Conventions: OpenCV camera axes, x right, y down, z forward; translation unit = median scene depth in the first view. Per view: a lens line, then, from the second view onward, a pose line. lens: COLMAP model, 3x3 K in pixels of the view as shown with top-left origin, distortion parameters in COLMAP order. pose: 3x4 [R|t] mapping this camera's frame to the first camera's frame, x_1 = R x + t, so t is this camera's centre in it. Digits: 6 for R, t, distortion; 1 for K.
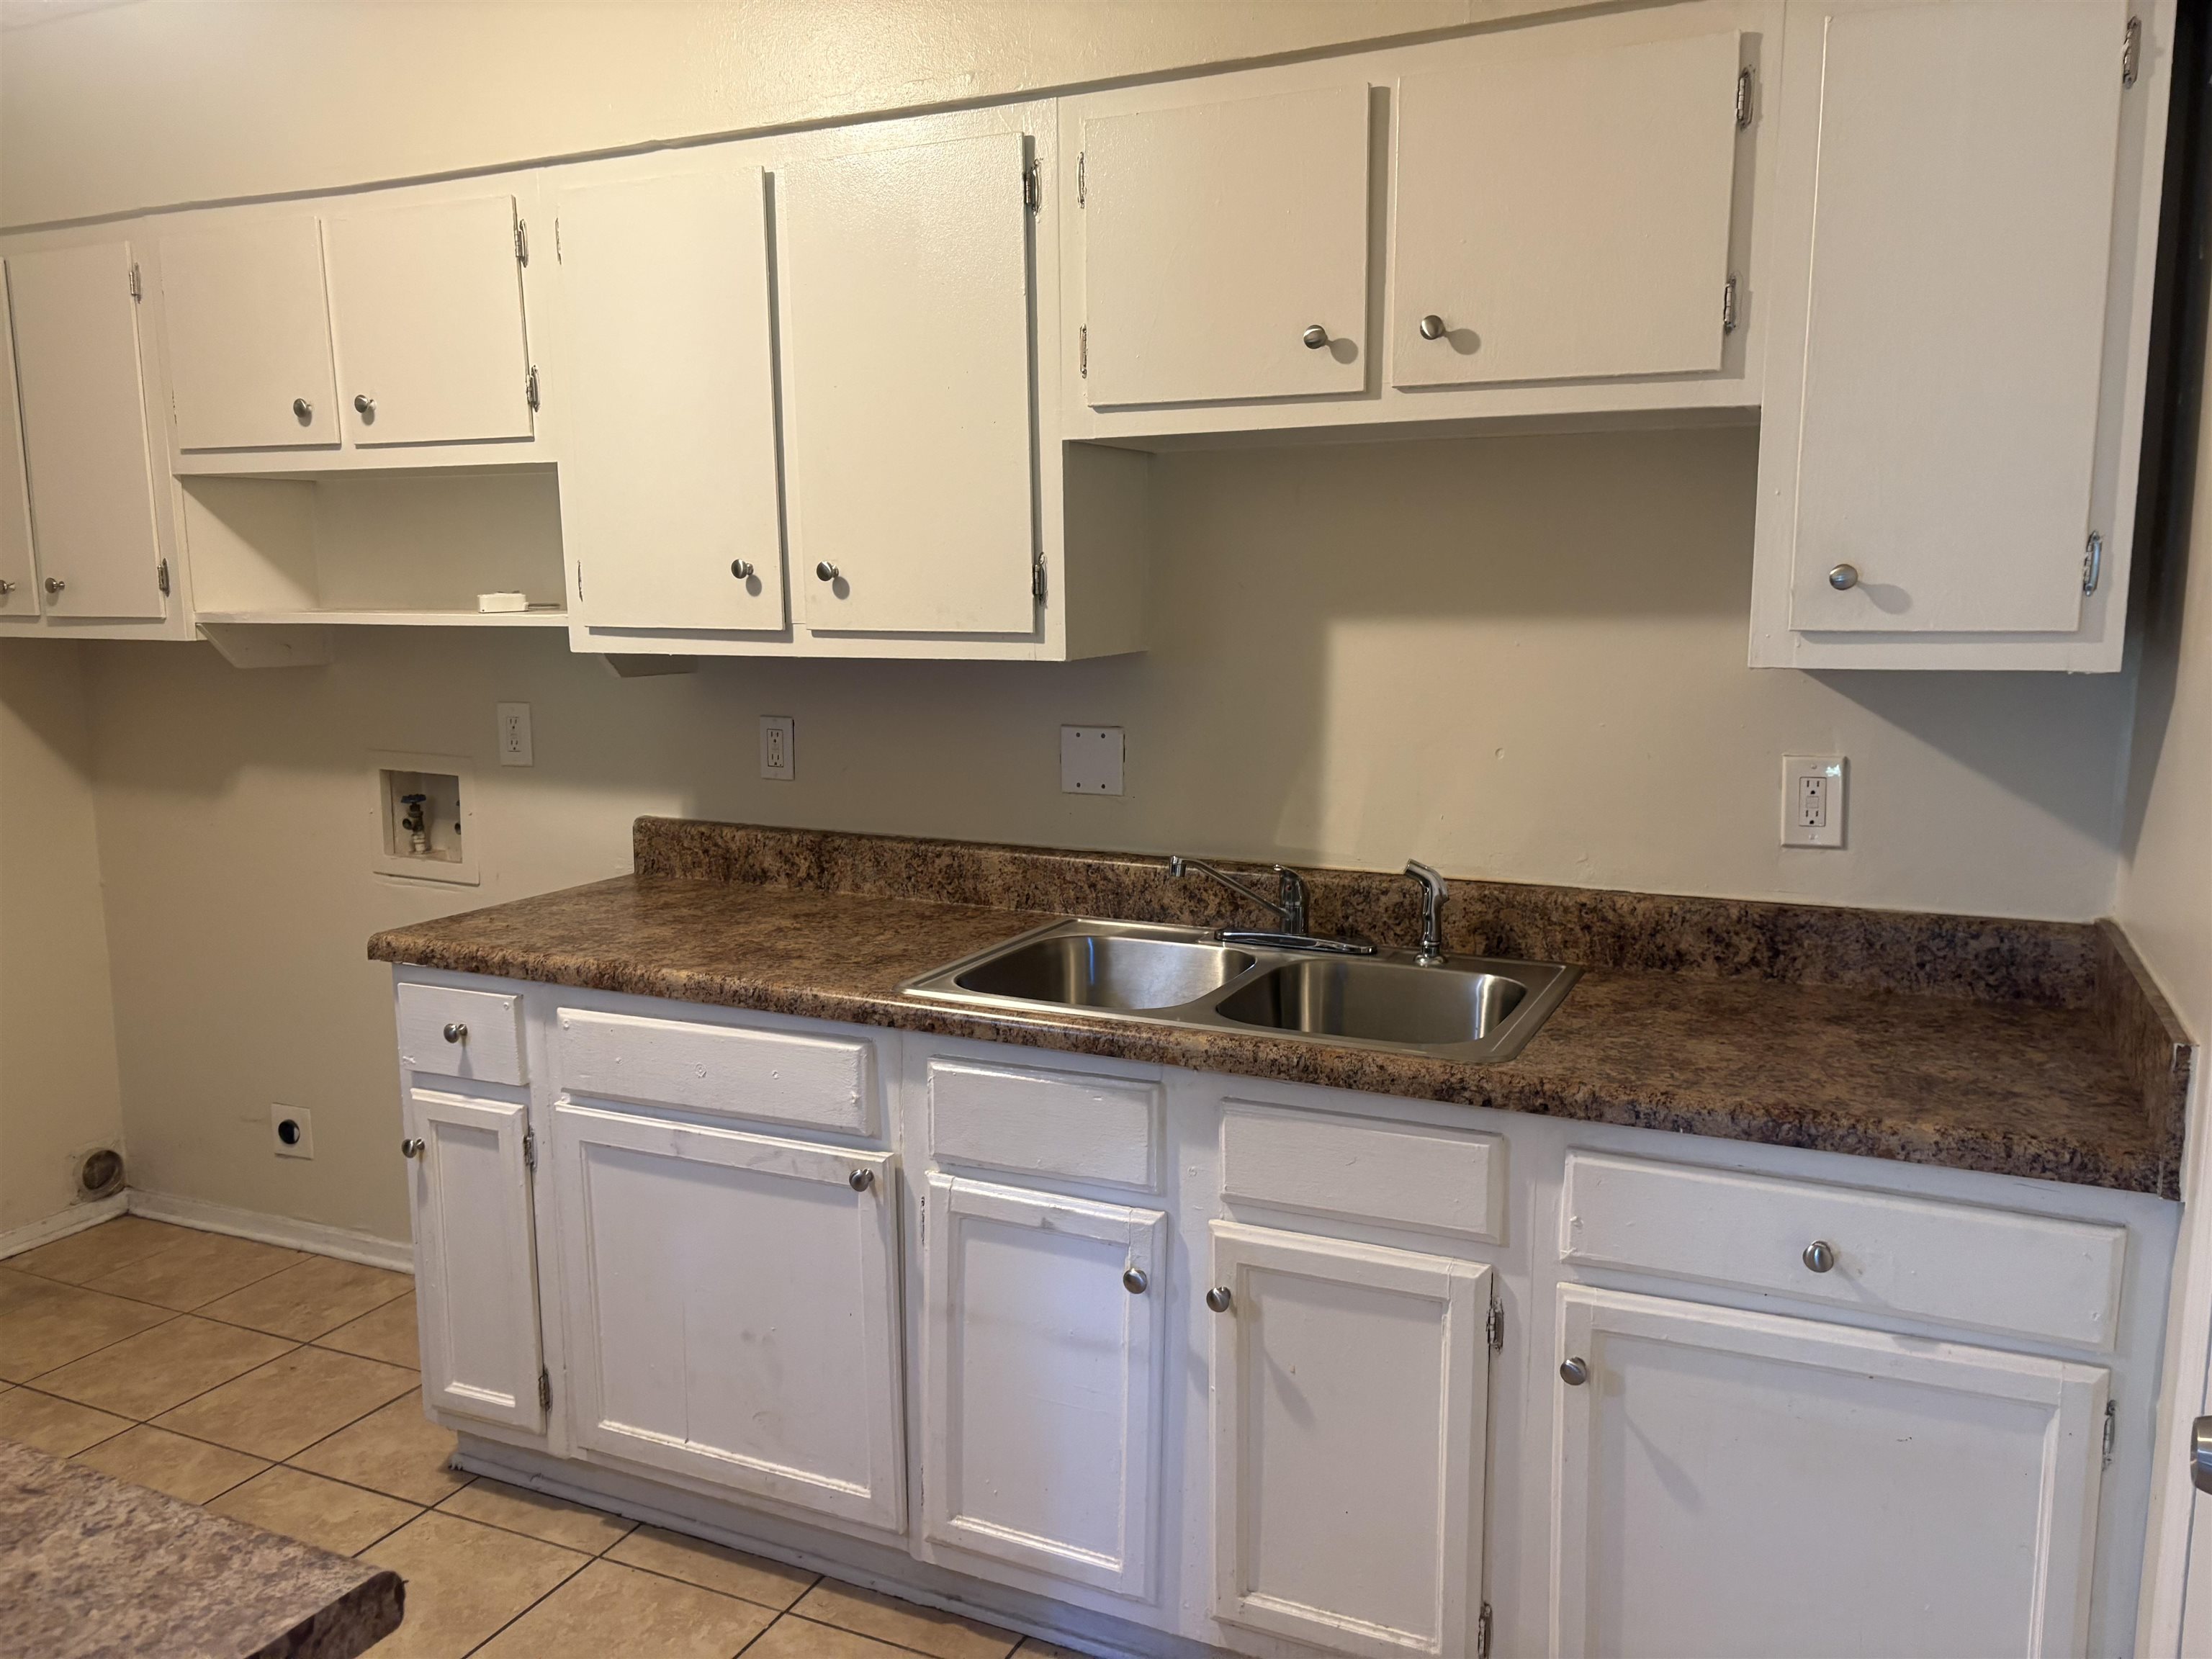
lens RADIAL K [[1672.7, 0, 1103.2], [0, 1672.7, 835.4], [0, 0, 1]] dist [0.004046, -0.007537]
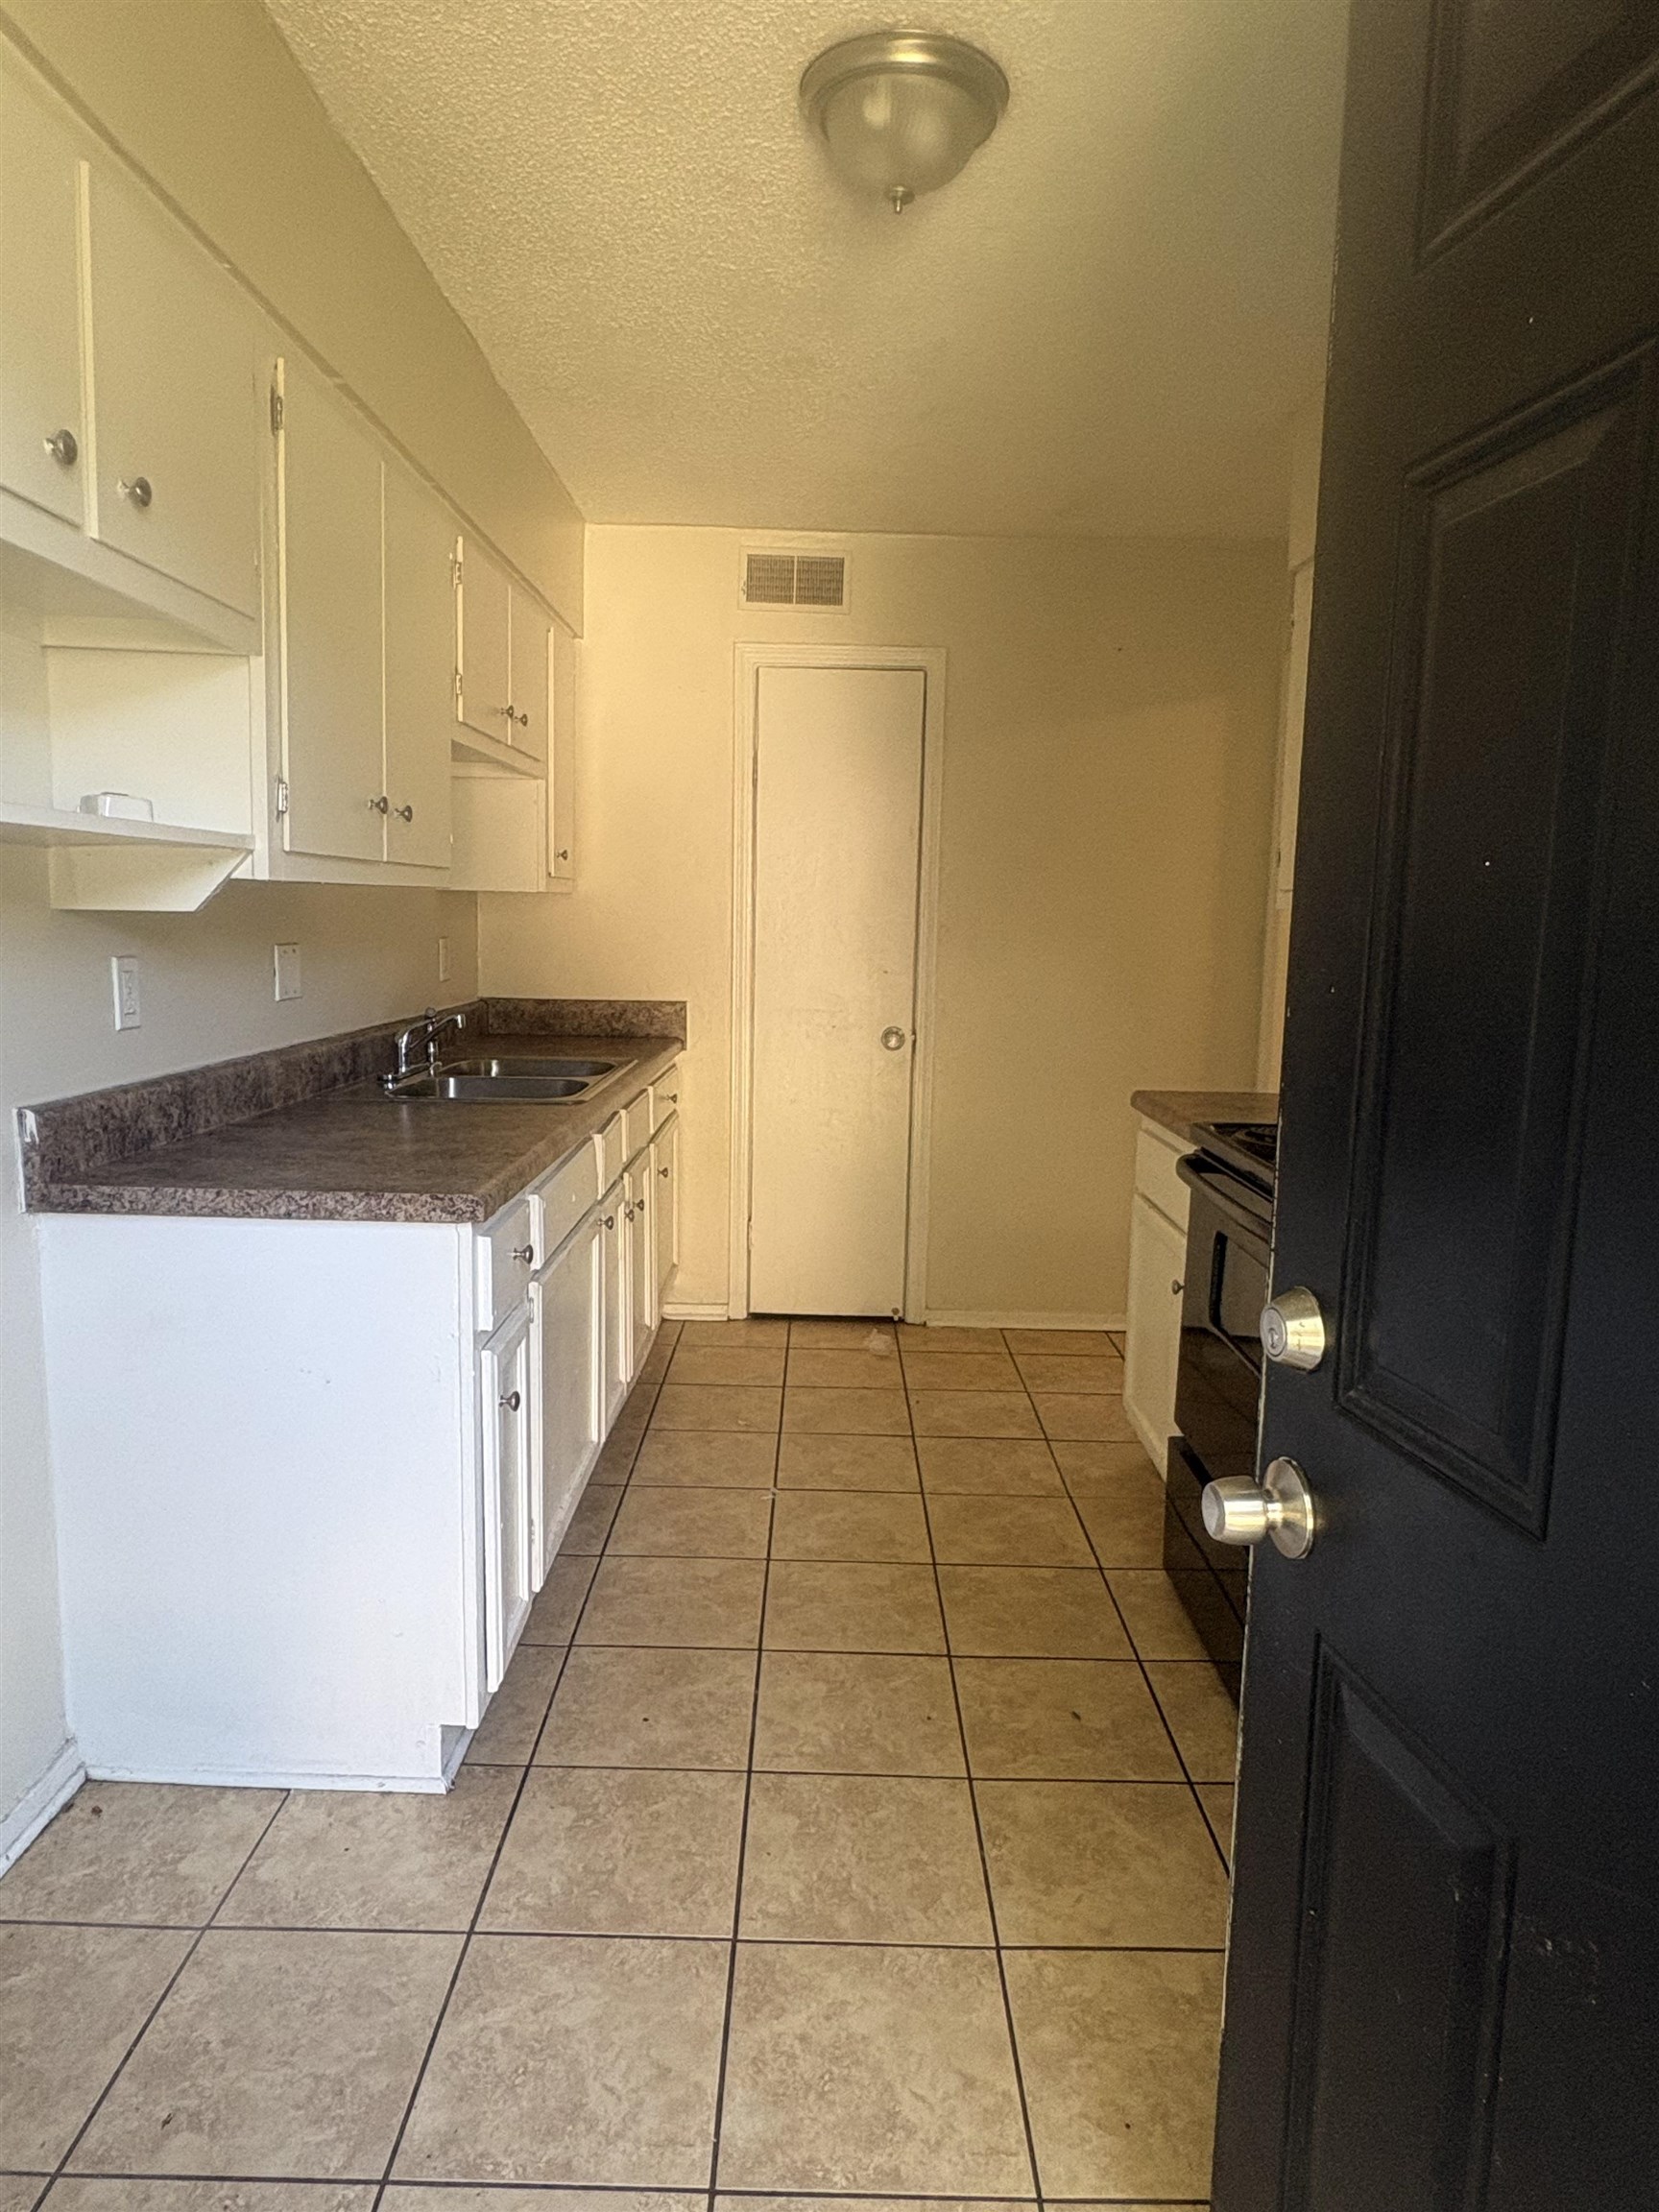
lens RADIAL K [[1336.4, 0, 824.2], [0, 1336.4, 1102.5], [0, 0, 1]] dist [-0.000899, 0.000108]
pose [[-0.429126, -0.103465, 0.897299, -0.990830], [0.128348, 0.976352, 0.173961, -0.072376], [-0.894079, 0.189818, -0.405698, 0.956990]]
